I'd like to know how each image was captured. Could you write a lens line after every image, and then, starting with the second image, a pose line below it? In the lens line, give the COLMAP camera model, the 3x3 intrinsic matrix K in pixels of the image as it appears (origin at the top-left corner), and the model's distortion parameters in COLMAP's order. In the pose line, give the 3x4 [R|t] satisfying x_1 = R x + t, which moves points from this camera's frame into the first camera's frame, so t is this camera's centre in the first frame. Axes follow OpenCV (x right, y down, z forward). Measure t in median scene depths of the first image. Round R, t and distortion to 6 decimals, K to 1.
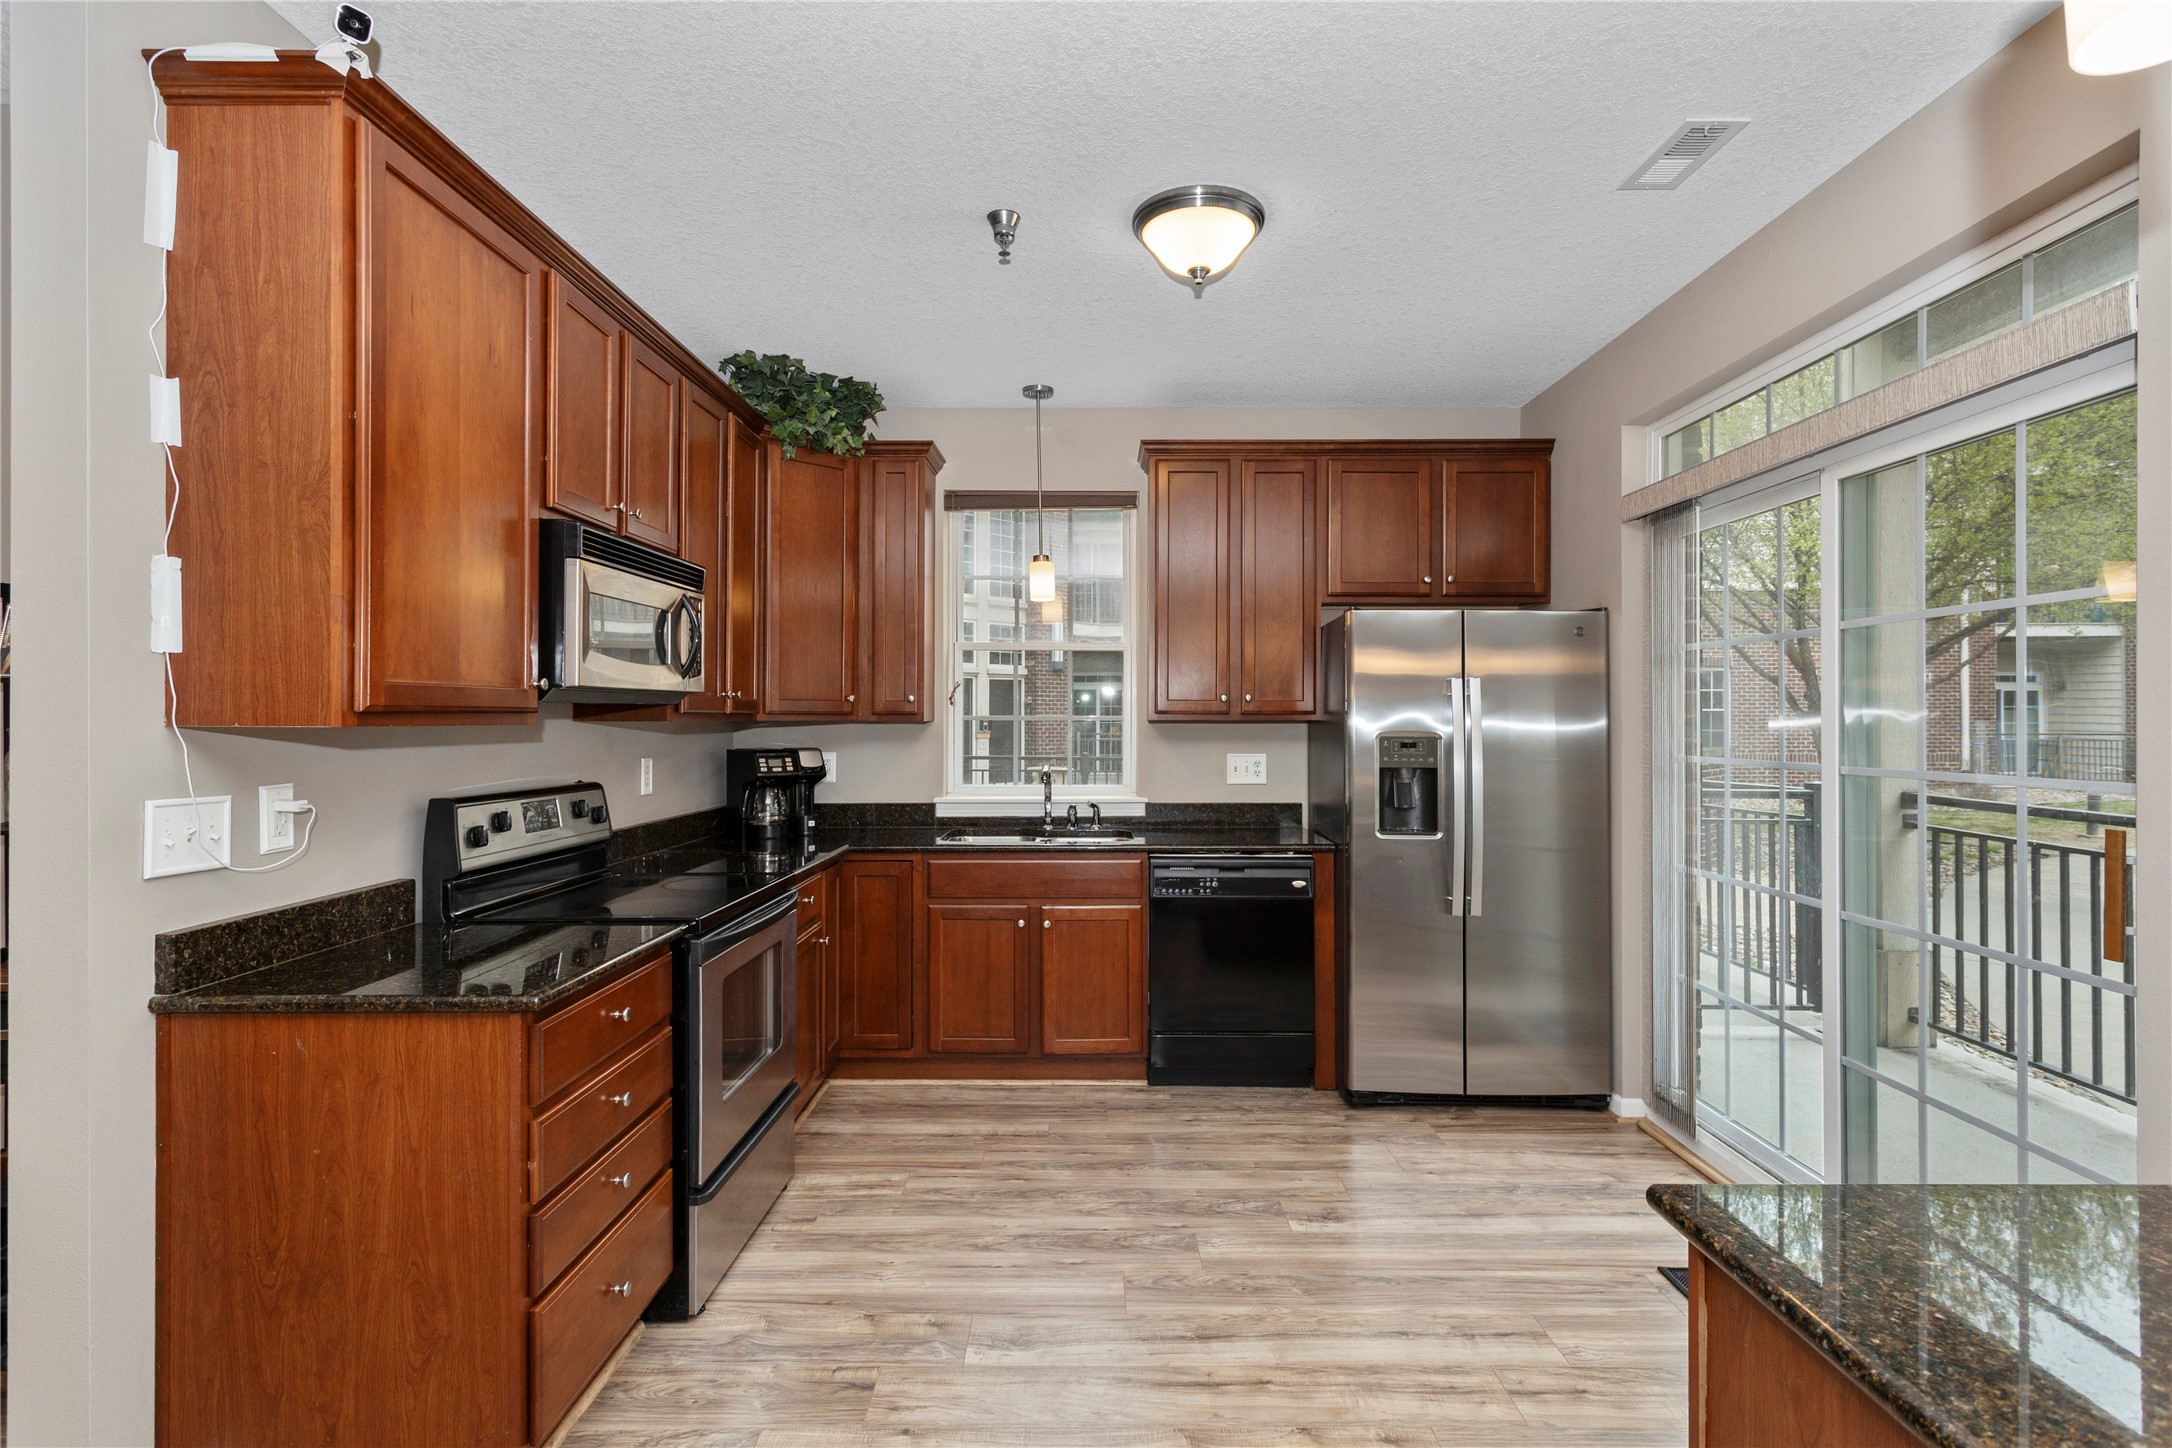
lens RADIAL K [[1061.4, 0, 1086.0], [0, 1061.4, 724.0], [0, 0, 1]] dist [-0.000641, 0.000009]
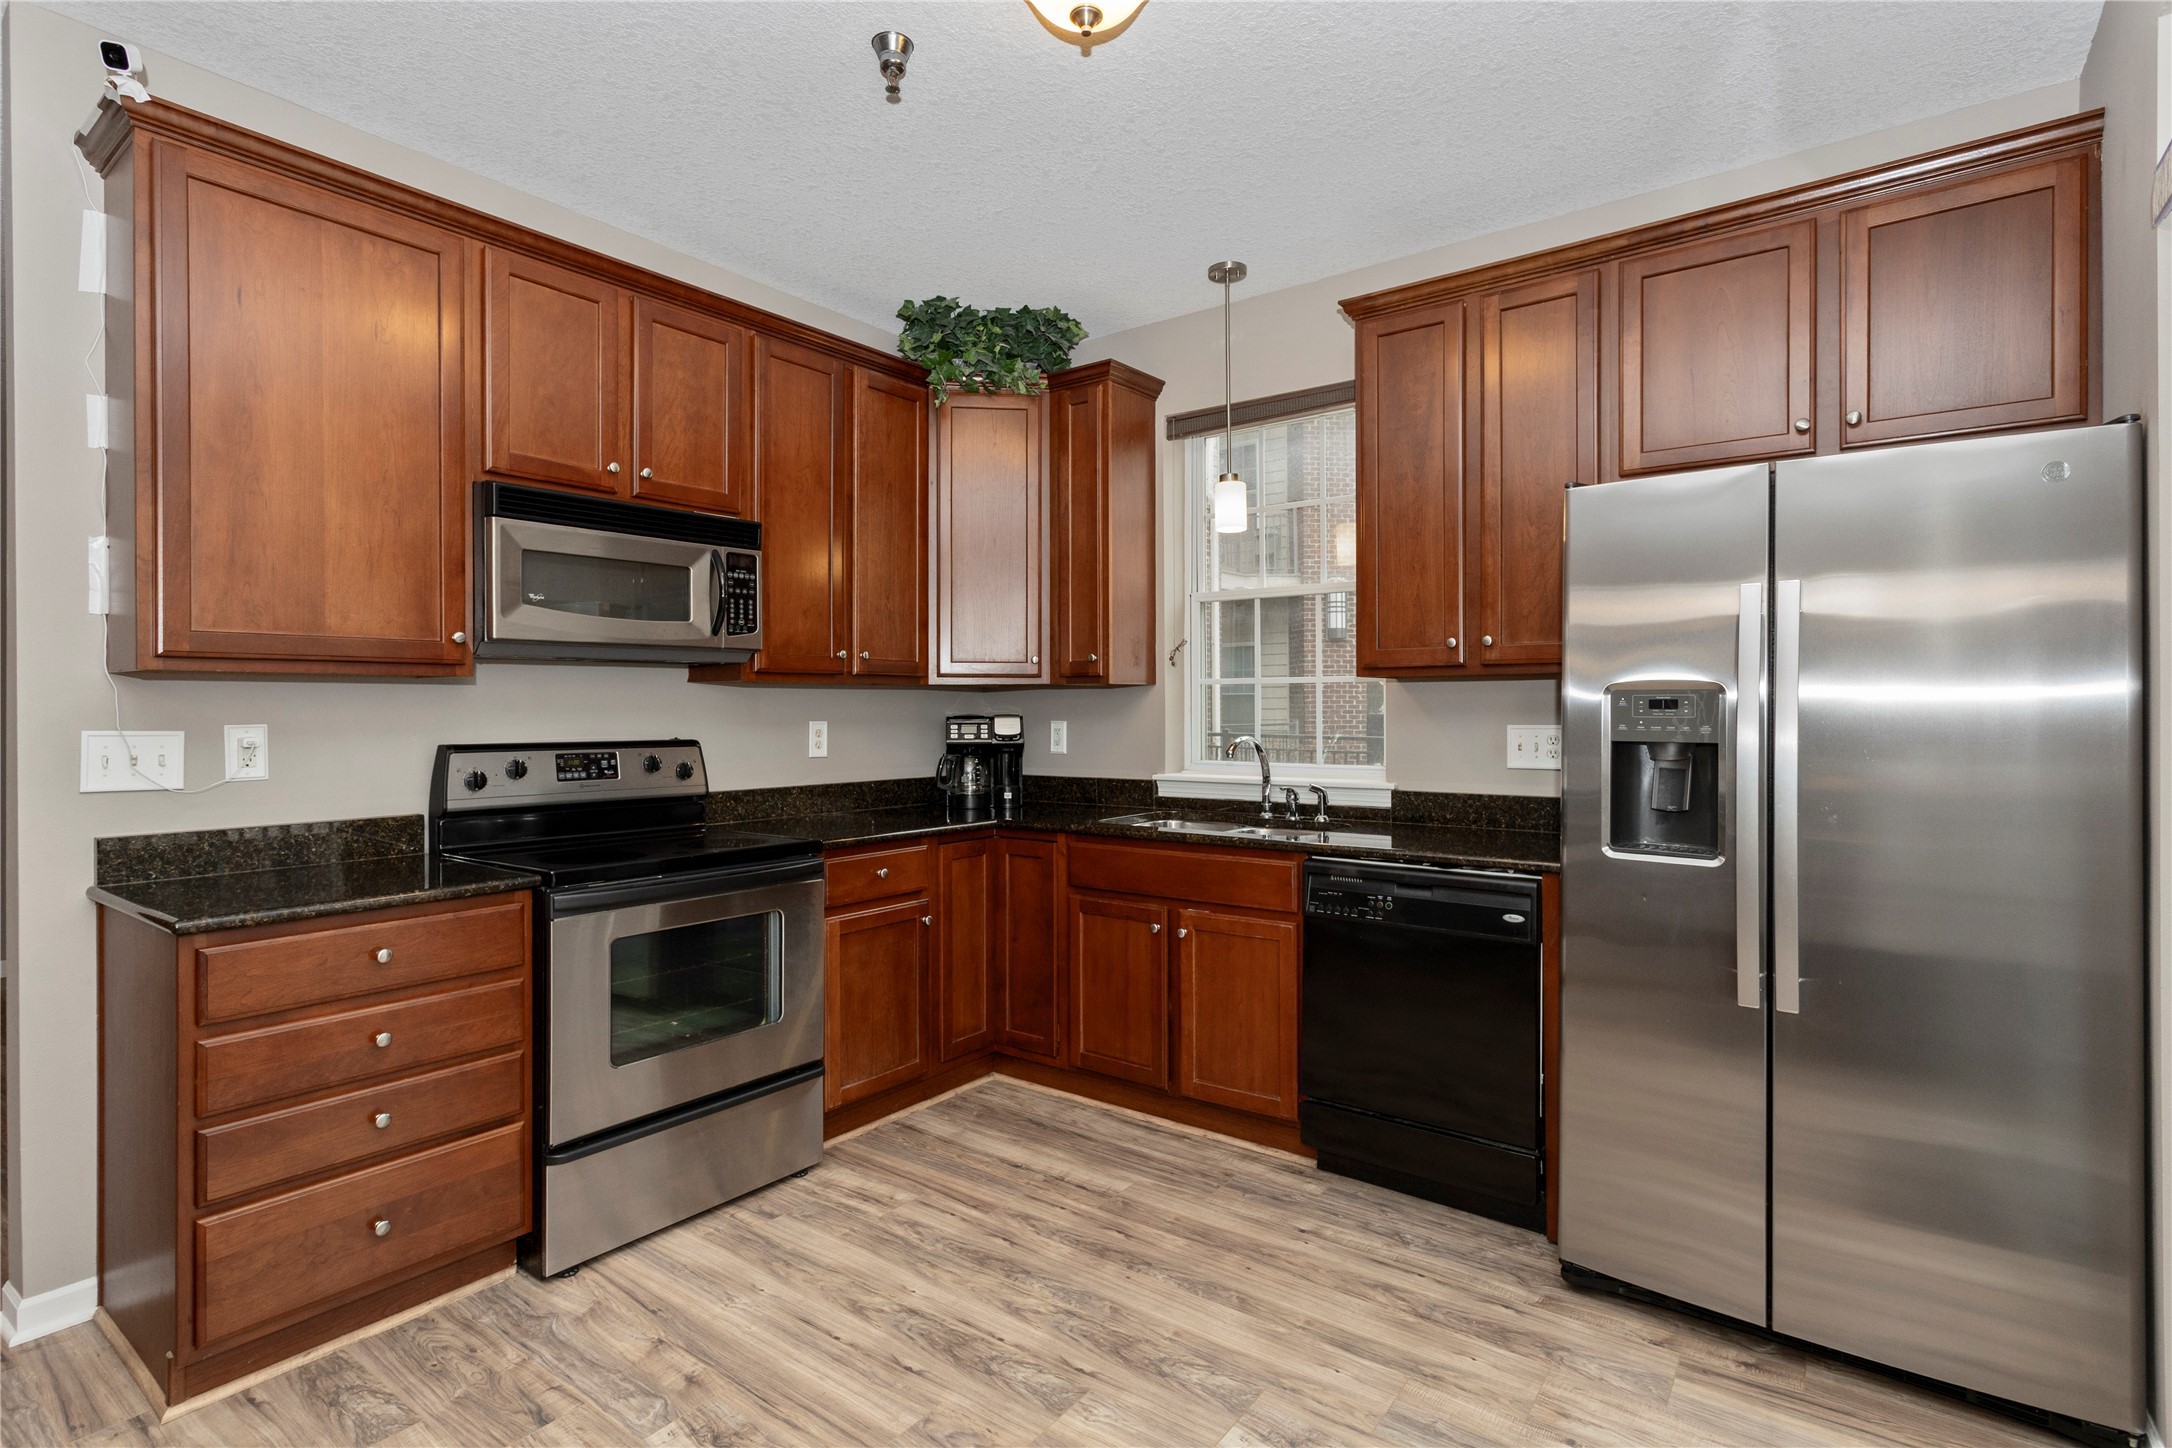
lens RADIAL K [[1055.0, 0, 1085.4], [0, 1055.0, 715.0], [0, 0, 1]] dist [0.002339, 0.000207]
pose [[0.801593, -0.000478, -0.597870, 0.397212], [0.000983, 0.999999, 0.000519, 0.025483], [0.597869, -0.001004, 0.801593, 0.336443]]
